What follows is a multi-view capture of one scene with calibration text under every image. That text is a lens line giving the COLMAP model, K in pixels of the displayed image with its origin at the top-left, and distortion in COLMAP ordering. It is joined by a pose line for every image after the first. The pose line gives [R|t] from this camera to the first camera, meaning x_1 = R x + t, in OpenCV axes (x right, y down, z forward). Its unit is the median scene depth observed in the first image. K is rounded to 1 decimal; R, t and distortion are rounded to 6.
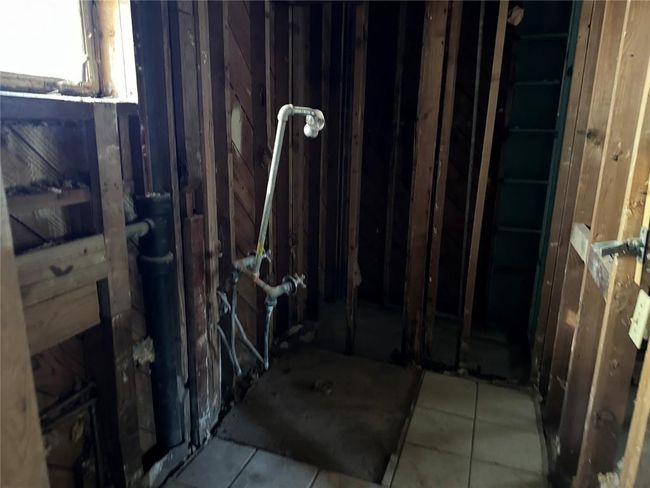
lens RADIAL K [[461.3, 0, 325.0], [0, 461.3, 244.0], [0, 0, 1]] dist [0.105053, -0.133596]
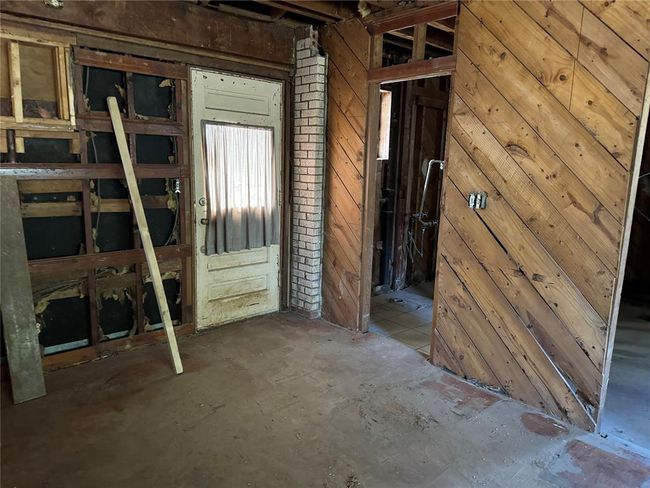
lens RADIAL K [[461.3, 0, 325.0], [0, 461.3, 244.0], [0, 0, 1]] dist [0.105053, -0.133596]
pose [[0.887423, 0.083265, -0.453373, 0.569473], [-0.121088, 0.991117, -0.054991, 0.403983], [0.444768, 0.103698, 0.889623, -1.579121]]
